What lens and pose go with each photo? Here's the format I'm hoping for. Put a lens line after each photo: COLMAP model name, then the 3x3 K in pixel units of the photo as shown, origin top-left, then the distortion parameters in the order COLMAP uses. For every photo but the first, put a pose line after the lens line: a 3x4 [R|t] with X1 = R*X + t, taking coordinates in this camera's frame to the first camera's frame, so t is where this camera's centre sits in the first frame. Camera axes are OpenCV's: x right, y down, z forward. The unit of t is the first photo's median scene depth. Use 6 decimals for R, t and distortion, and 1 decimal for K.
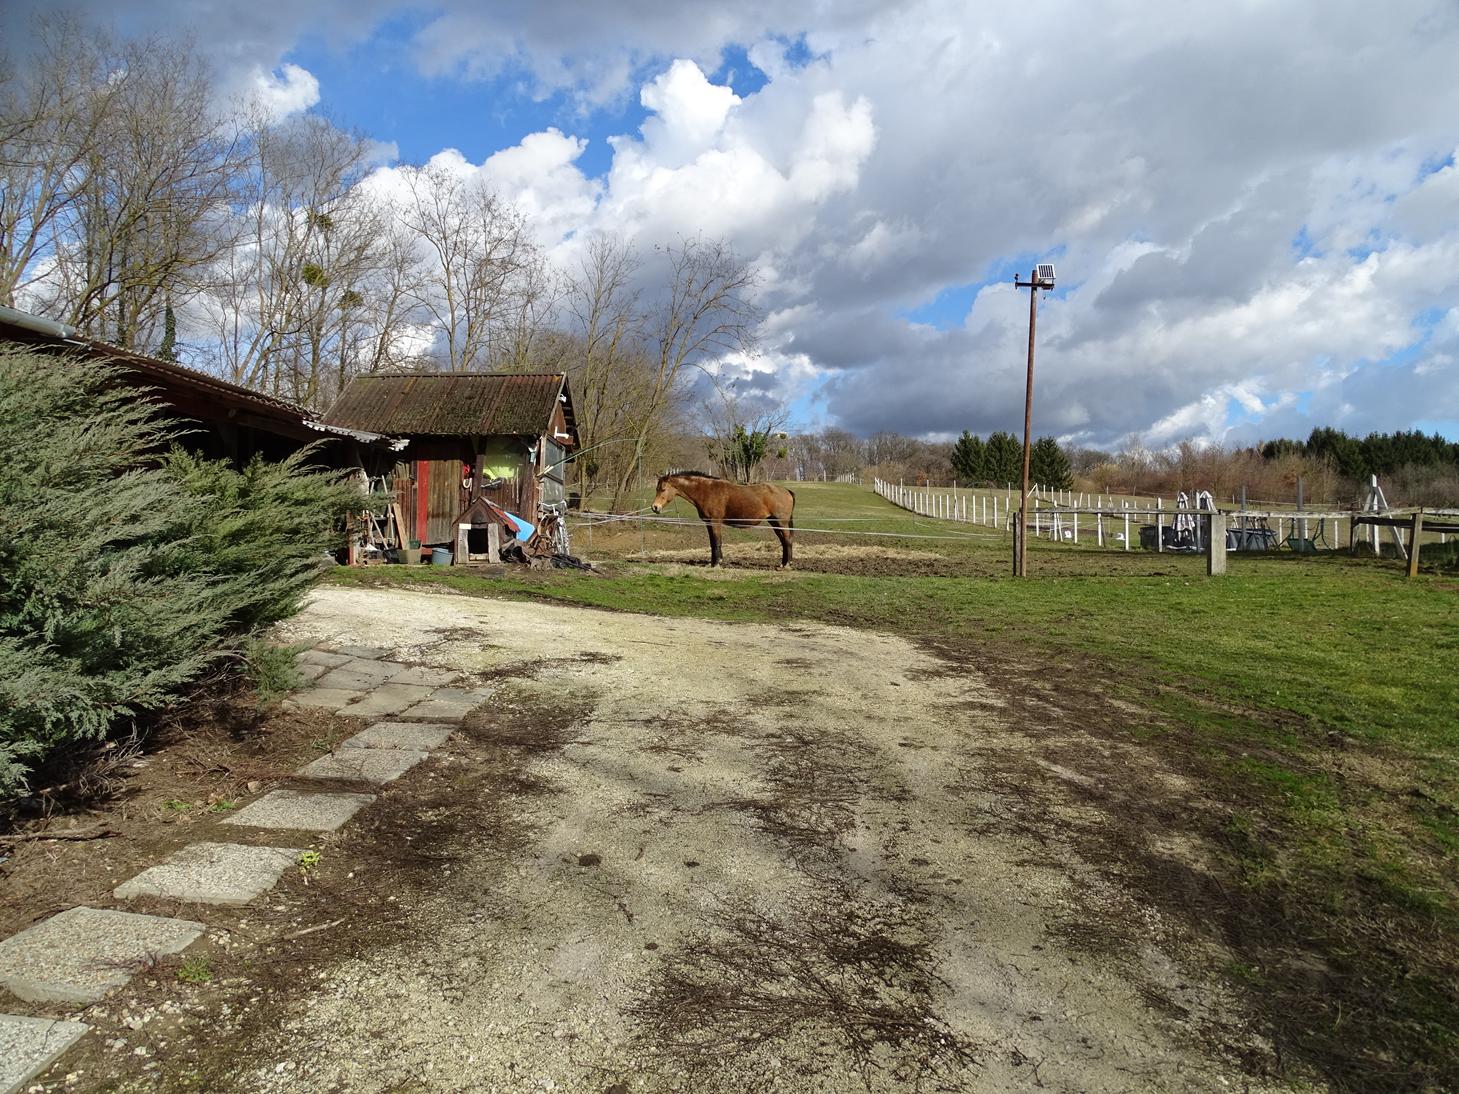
lens RADIAL K [[1030.4, 0, 730.2], [0, 1030.4, 543.8], [0, 0, 1]] dist [0.001978, 0.002701]
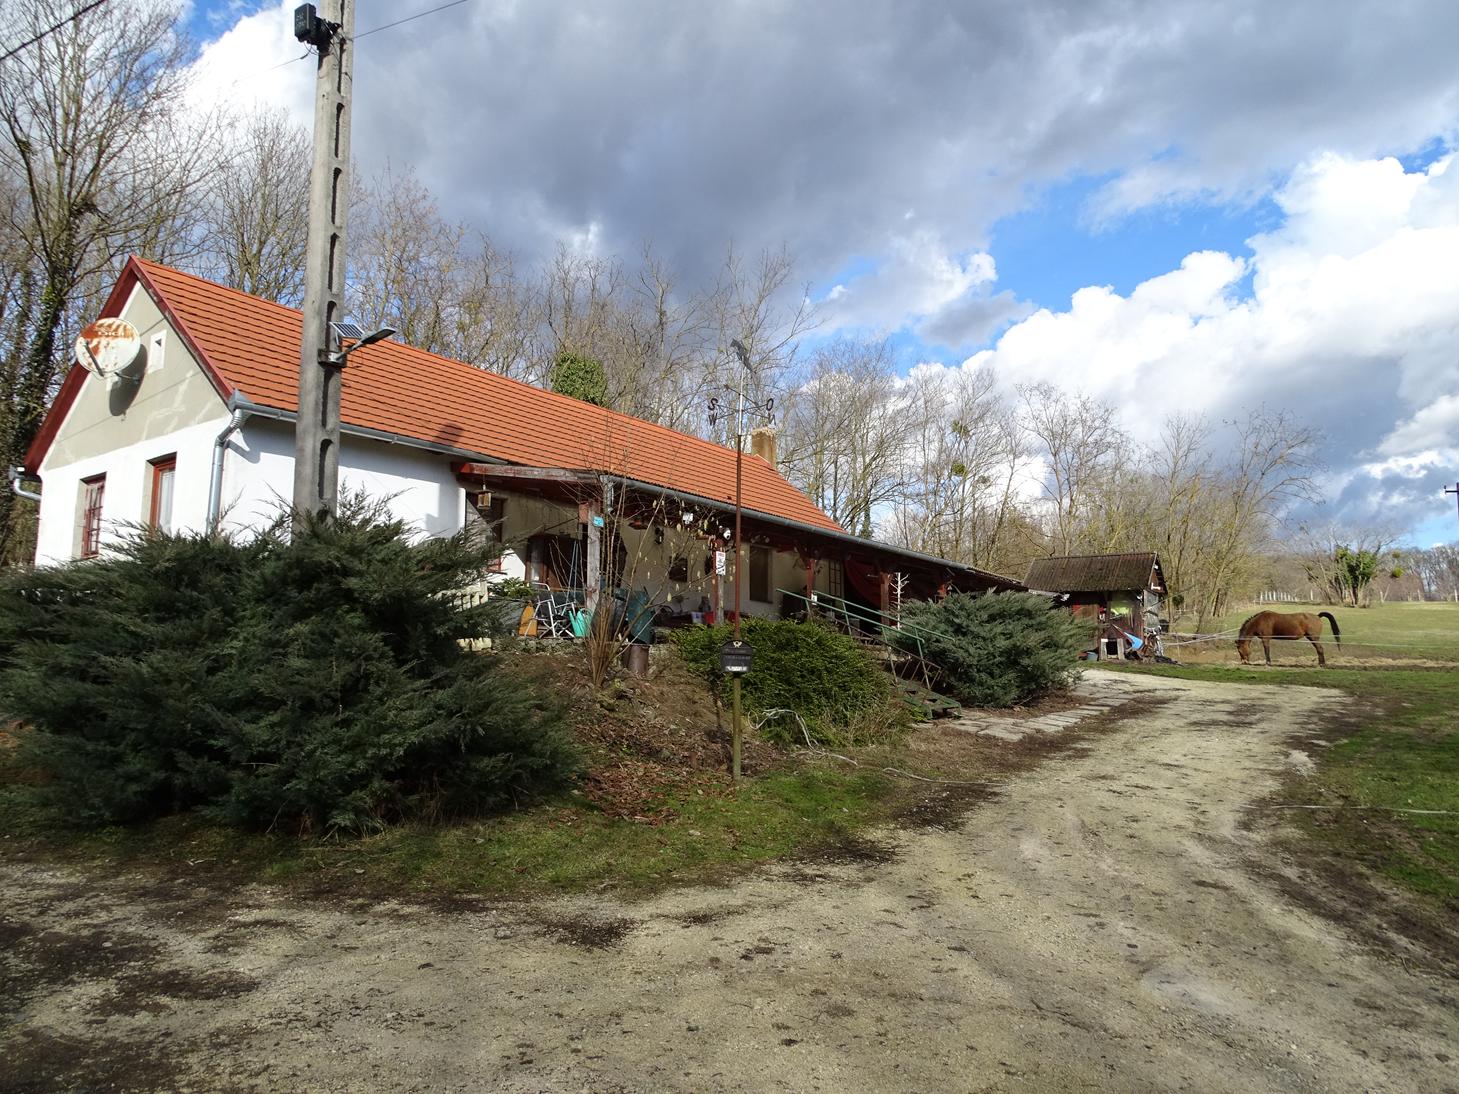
lens RADIAL K [[1030.4, 0, 731.3], [0, 1030.4, 537.1], [0, 0, 1]] dist [0.001978, 0.002701]
pose [[0.855568, -0.061709, -0.513999, 0.126207], [-0.005943, 0.991634, -0.128945, 0.039079], [0.517656, 0.113376, 0.848044, -0.880438]]
